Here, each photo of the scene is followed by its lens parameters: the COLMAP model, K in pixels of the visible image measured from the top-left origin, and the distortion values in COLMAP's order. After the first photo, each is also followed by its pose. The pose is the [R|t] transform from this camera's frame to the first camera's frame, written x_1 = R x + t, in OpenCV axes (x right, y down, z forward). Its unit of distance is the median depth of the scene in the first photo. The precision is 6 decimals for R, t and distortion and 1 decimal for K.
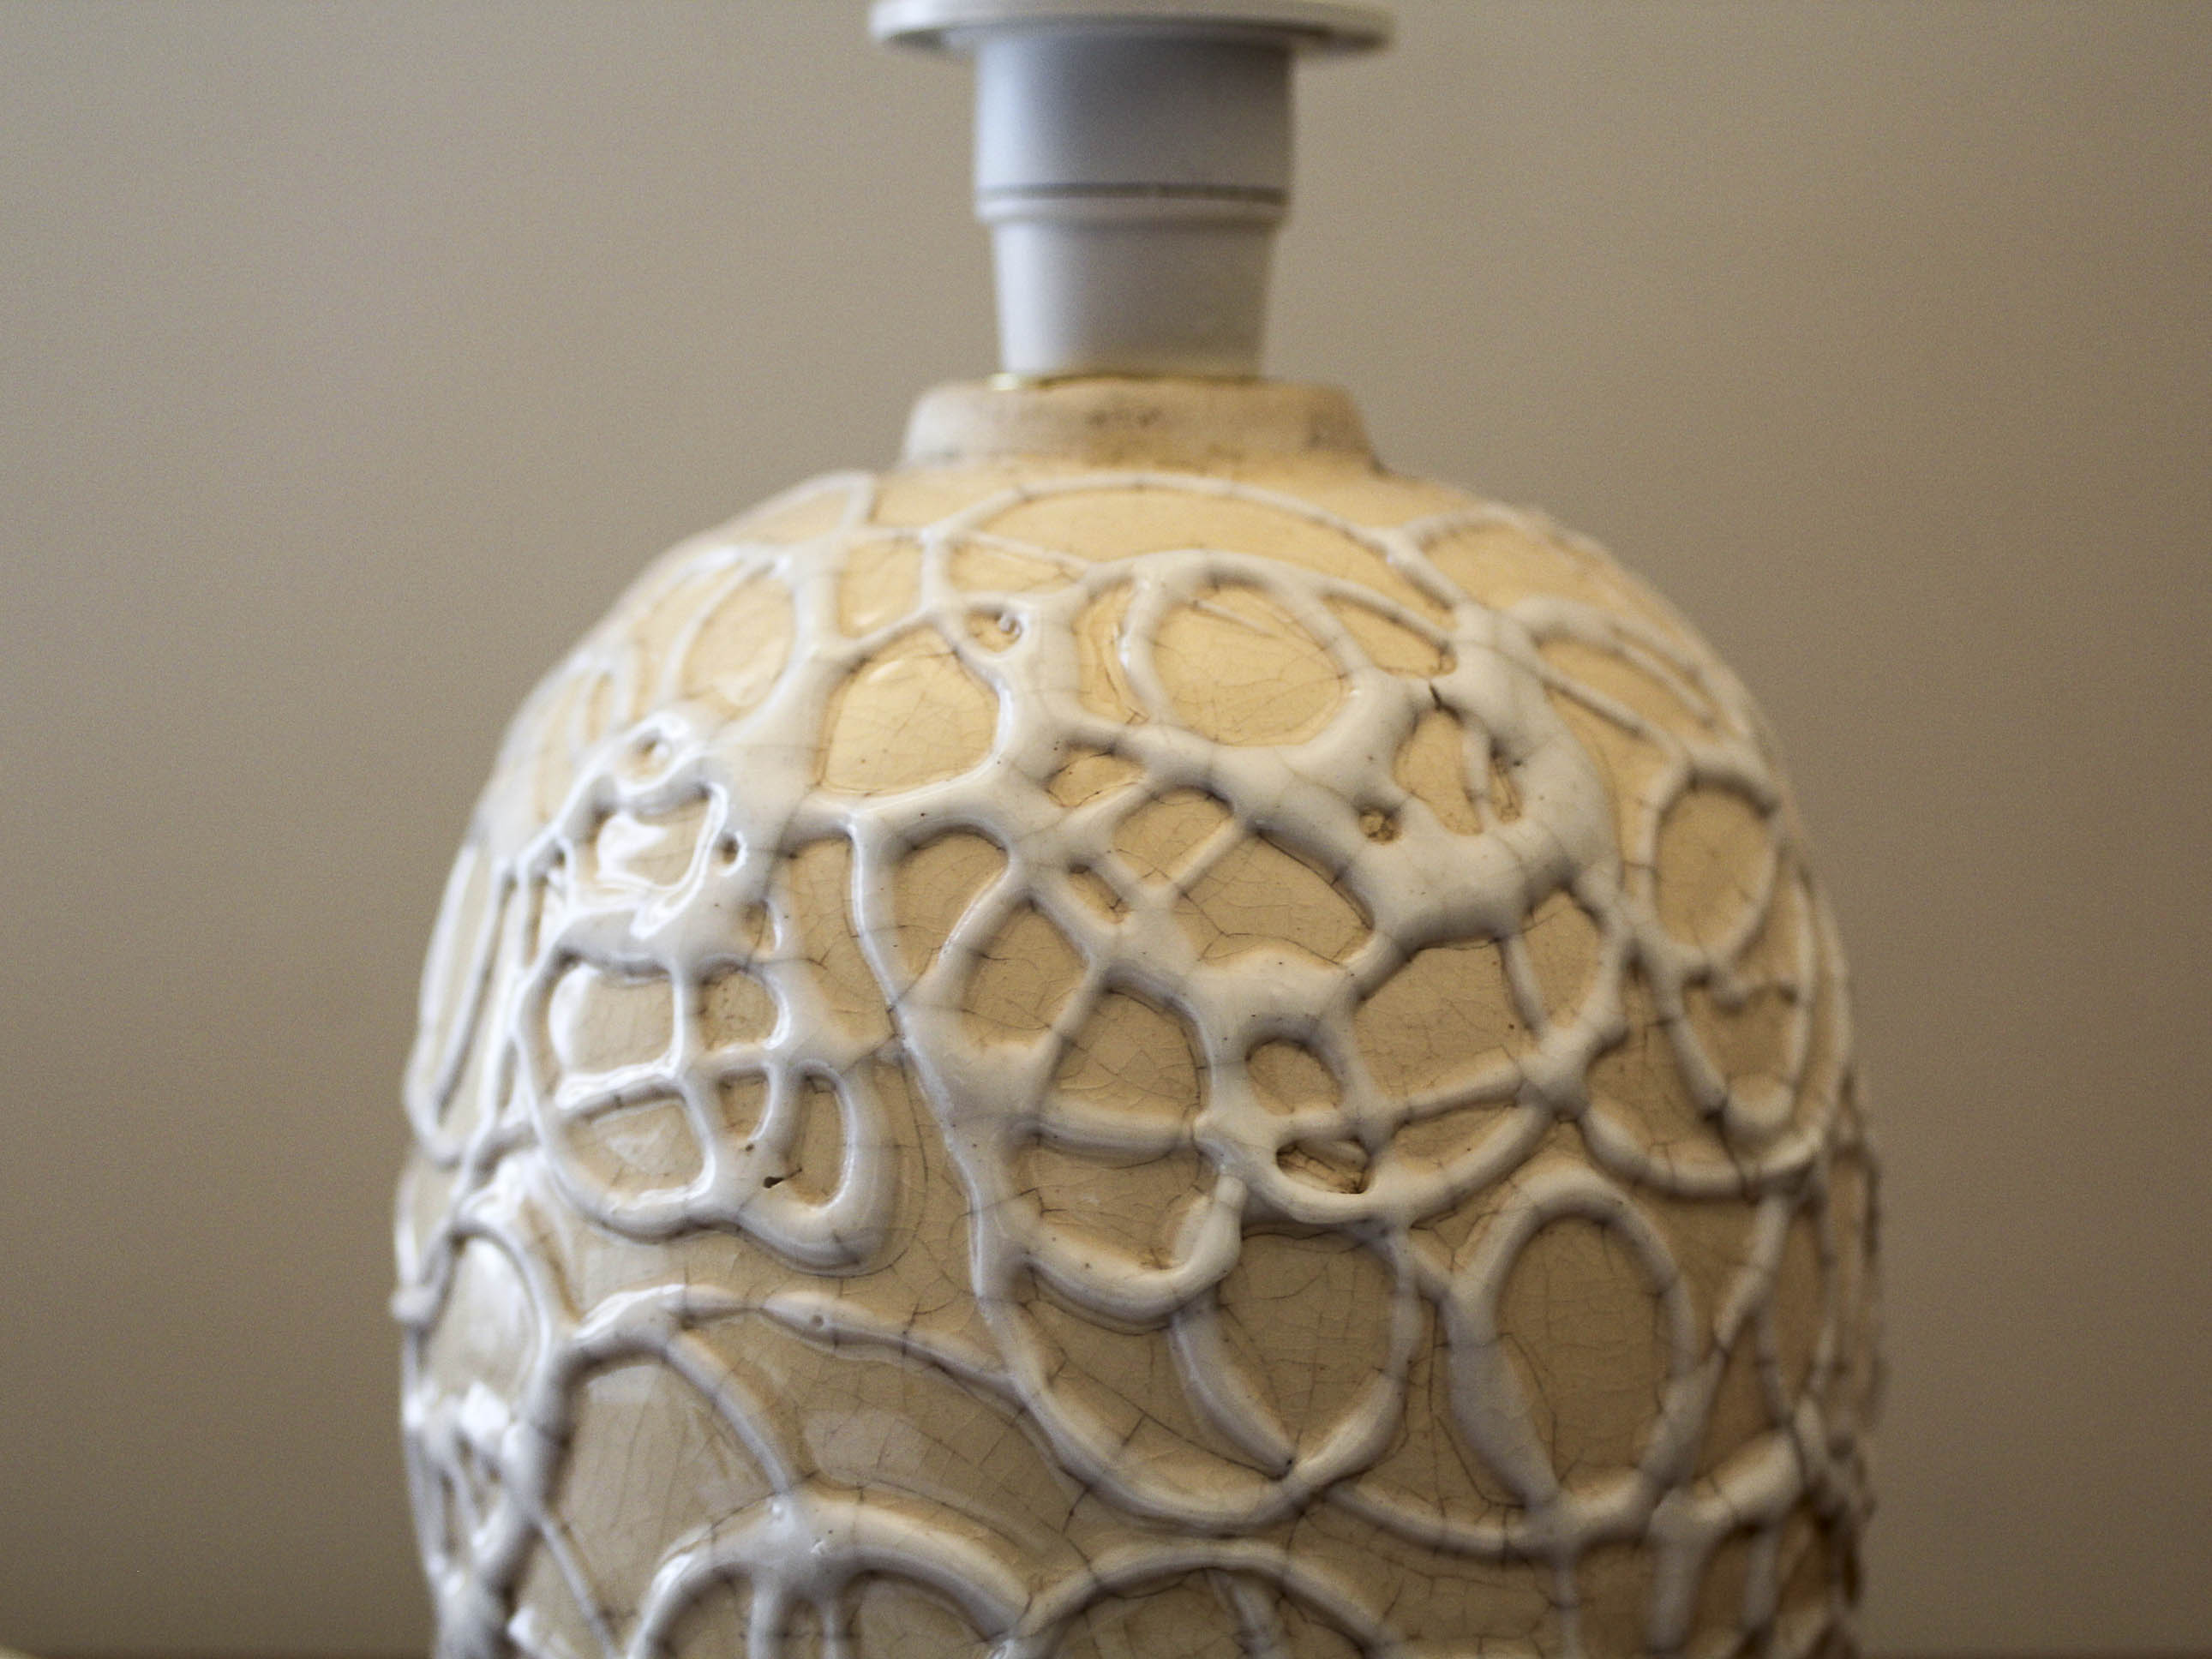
lens RADIAL K [[3874.3, 0, 1106.0], [0, 3874.3, 829.5], [0, 0, 1]] dist [-0.068873, 0.037017]
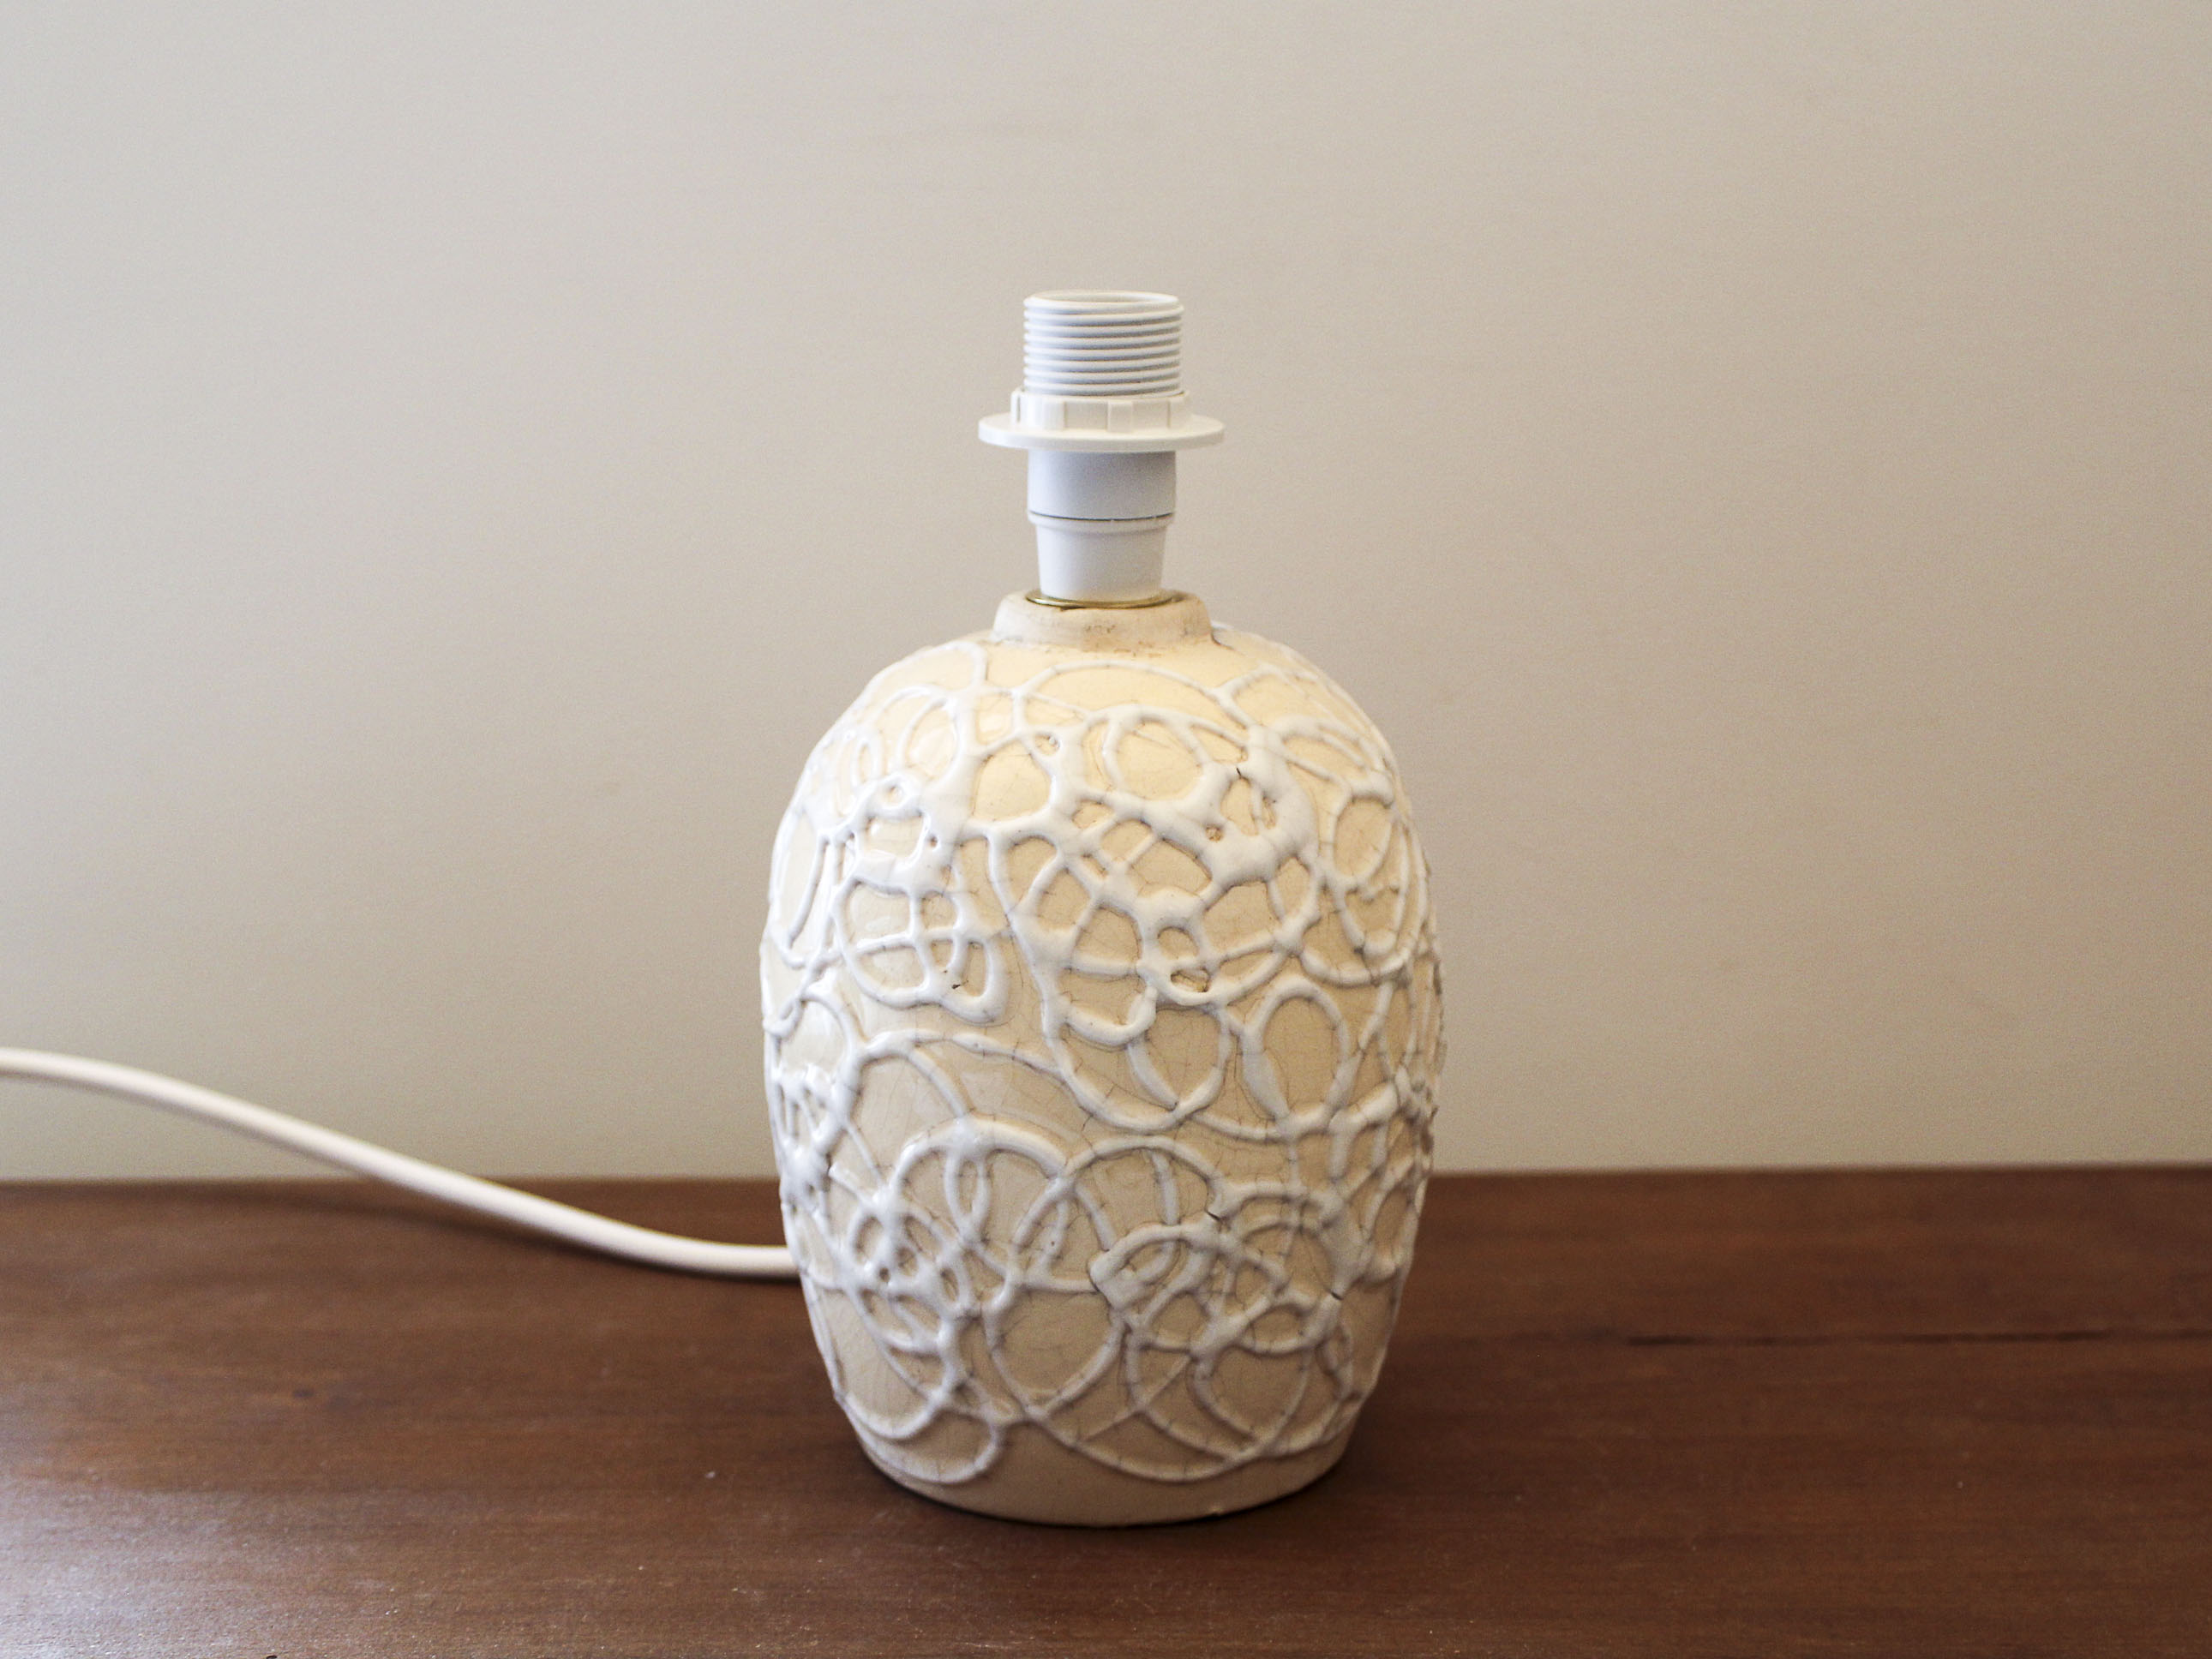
lens RADIAL K [[3454.0, 0, 1106.0], [0, 3454.0, 829.5], [0, 0, 1]] dist [-0.002638, 0.000013]
pose [[0.999243, -0.004439, 0.038653, -0.074699], [-0.000647, 0.991439, 0.130573, -0.273210], [-0.038902, -0.130499, 0.990685, -1.051841]]
